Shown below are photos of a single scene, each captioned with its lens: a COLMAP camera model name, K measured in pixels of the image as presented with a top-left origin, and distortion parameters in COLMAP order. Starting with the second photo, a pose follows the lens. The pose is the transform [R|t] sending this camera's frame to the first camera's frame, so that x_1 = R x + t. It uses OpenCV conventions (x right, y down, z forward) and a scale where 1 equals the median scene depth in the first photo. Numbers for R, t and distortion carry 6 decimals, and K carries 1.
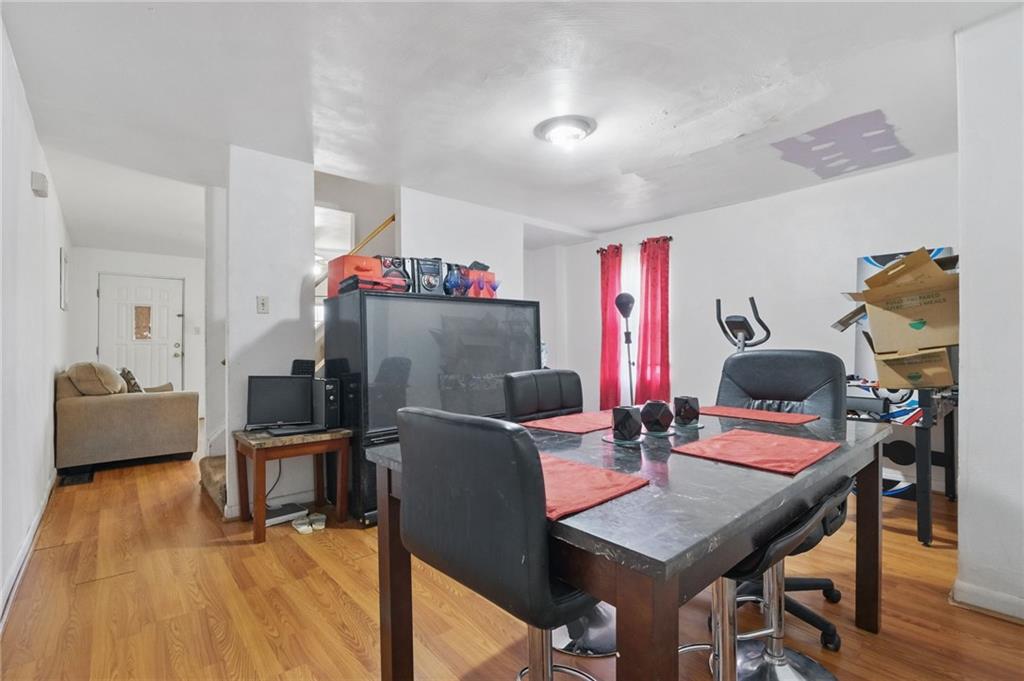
lens RADIAL K [[463.7, 0, 513.5], [0, 463.7, 337.9], [0, 0, 1]] dist [-0.003670, -0.000221]
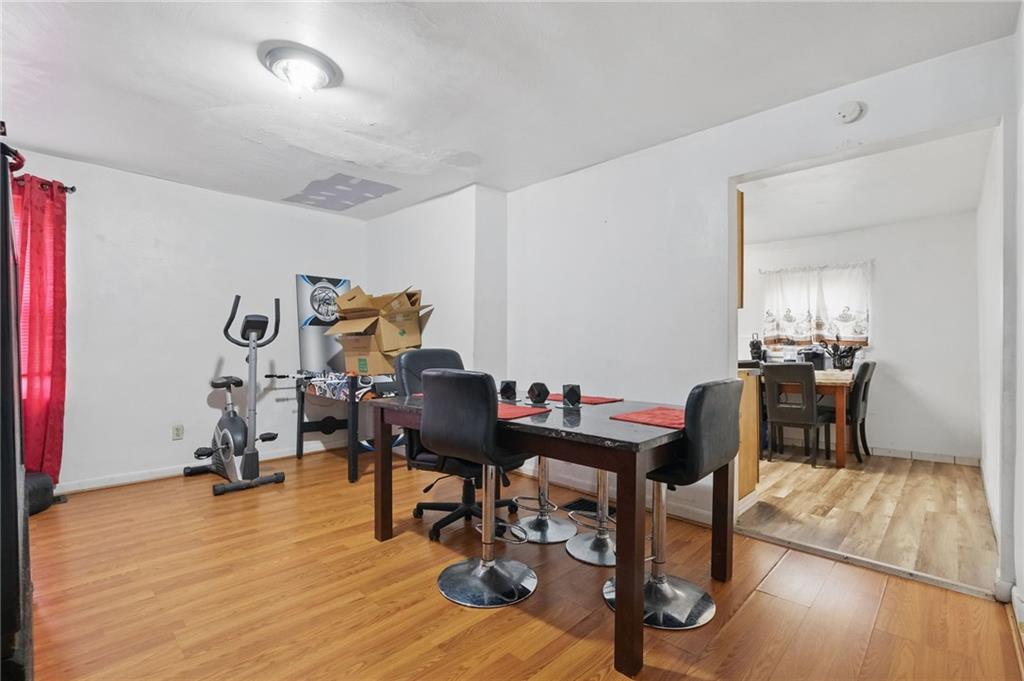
lens RADIAL K [[463.7, 0, 512.4], [0, 463.7, 342.1], [0, 0, 1]] dist [-0.003670, -0.000221]
pose [[-0.080737, 0.012997, 0.996651, -0.595457], [-0.018159, 0.999730, -0.014508, 0.014616], [-0.996570, -0.019270, -0.080480, 0.610687]]
